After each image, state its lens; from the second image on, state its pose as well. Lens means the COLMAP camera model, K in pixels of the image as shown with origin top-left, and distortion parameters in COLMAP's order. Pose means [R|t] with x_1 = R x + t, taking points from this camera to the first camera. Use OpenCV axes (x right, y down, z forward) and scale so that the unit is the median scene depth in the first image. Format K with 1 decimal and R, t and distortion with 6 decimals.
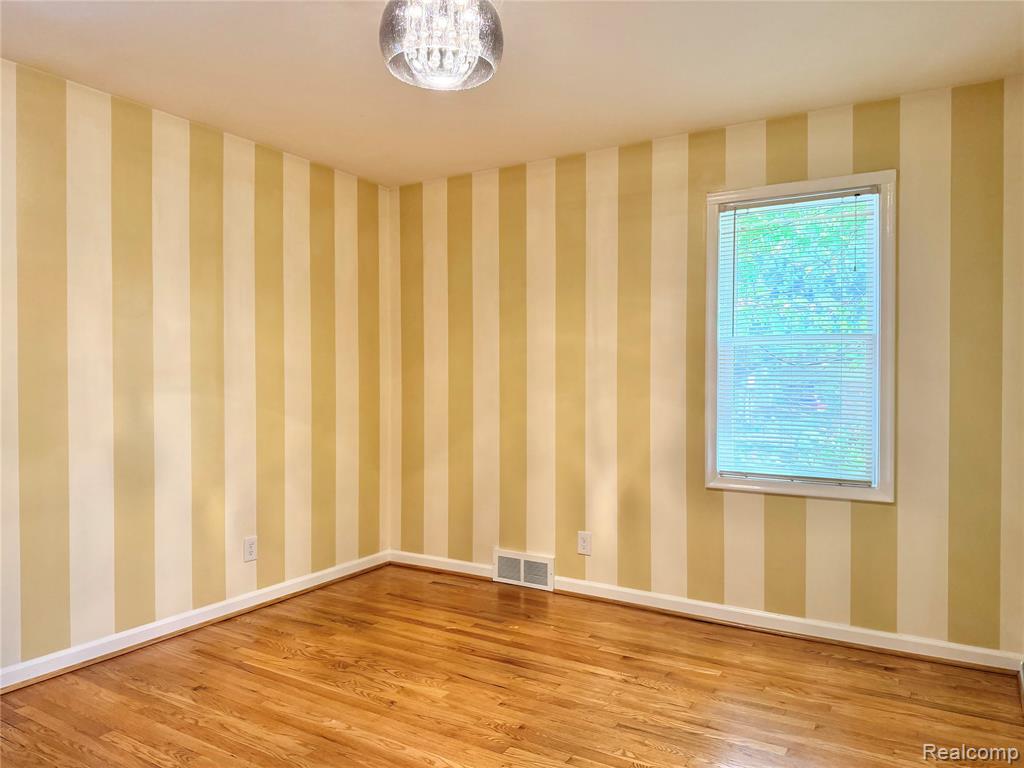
lens RADIAL K [[723.8, 0, 512.0], [0, 723.8, 384.0], [0, 0, 1]] dist [-0.004357, -0.001578]
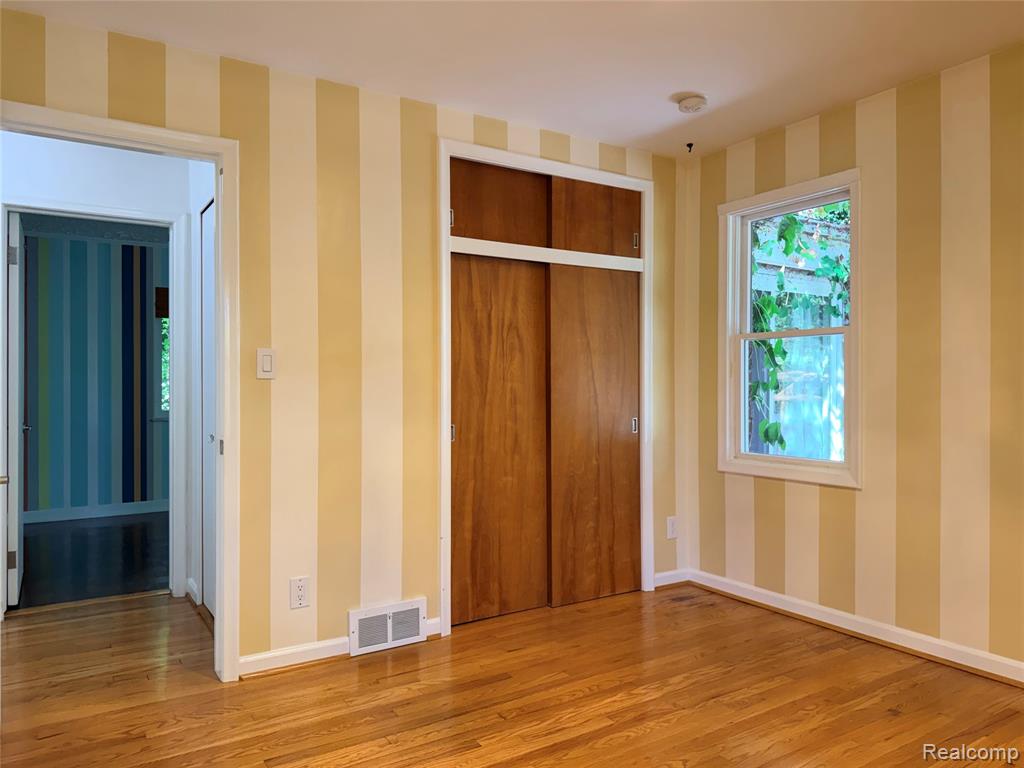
lens RADIAL K [[723.8, 0, 512.0], [0, 723.8, 384.0], [0, 0, 1]] dist [-0.004357, -0.001578]
pose [[-0.434576, 0.003881, -0.900627, 0.581330], [-0.007611, 0.999939, 0.007982, 0.010201], [0.900603, 0.010324, -0.434520, 0.962784]]
